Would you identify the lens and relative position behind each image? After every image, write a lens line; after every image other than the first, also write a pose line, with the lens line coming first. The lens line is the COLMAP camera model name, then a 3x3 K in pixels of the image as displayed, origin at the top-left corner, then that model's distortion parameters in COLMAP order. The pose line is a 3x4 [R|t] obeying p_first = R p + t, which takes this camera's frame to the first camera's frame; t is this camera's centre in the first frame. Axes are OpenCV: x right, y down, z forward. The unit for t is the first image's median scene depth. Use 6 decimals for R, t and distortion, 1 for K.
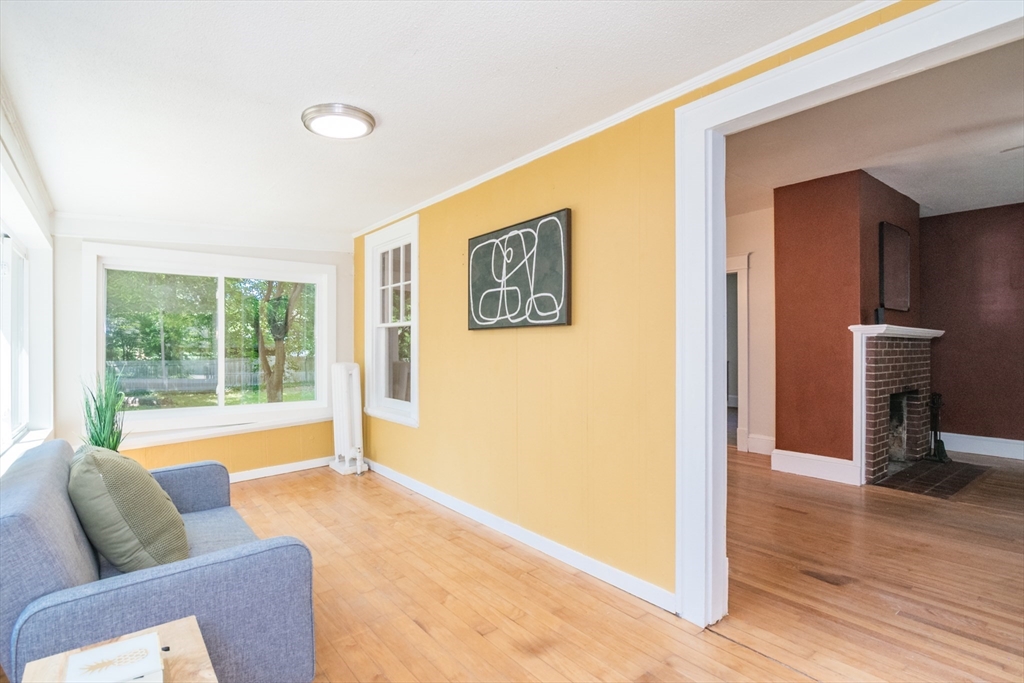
lens RADIAL K [[499.3, 0, 484.0], [0, 499.3, 348.3], [0, 0, 1]] dist [-0.011969, -0.003811]
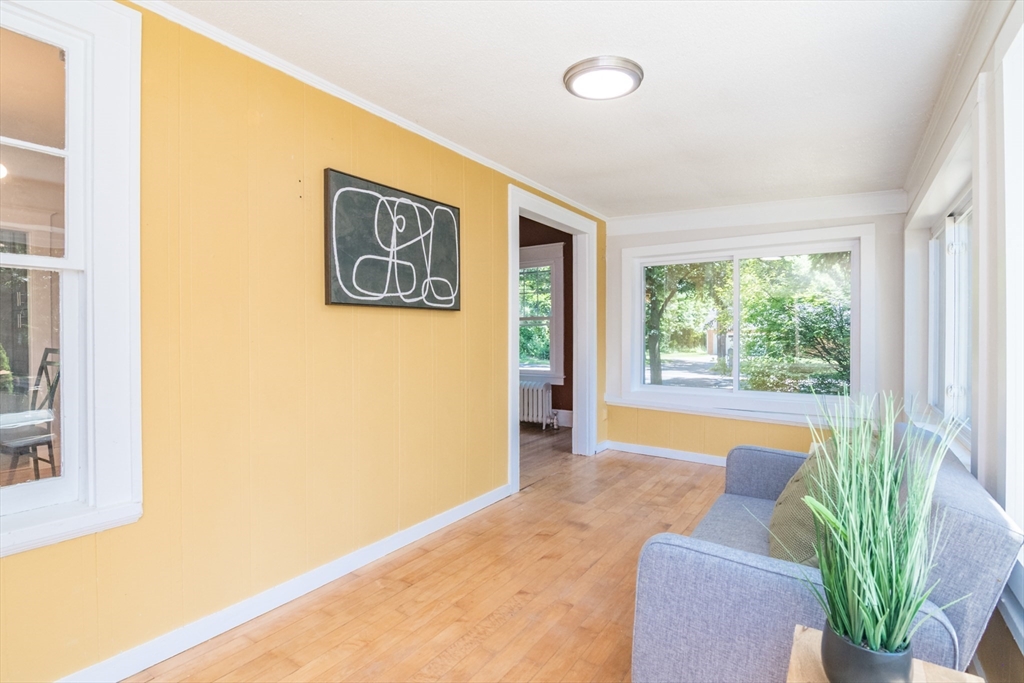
lens RADIAL K [[499.3, 0, 510.5], [0, 499.3, 333.0], [0, 0, 1]] dist [-0.011969, -0.003811]
pose [[-0.330983, -0.004615, 0.943625, -0.828546], [-0.001917, 0.999989, 0.004218, -0.000986], [-0.943635, -0.000413, -0.330989, 1.105557]]
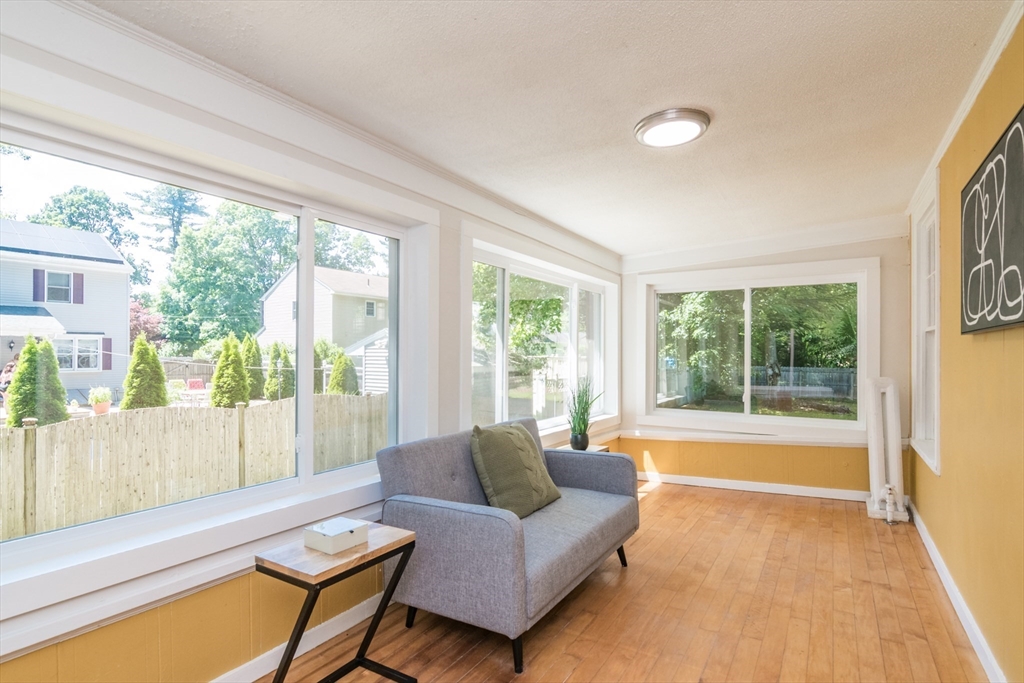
lens RADIAL K [[499.3, 0, 519.6], [0, 499.3, 351.8], [0, 0, 1]] dist [-0.011969, -0.003811]
pose [[0.376568, 0.000888, -0.926389, 0.379972], [-0.007909, 0.999966, -0.002256, -0.009798], [0.926355, 0.008176, 0.376562, 0.272904]]
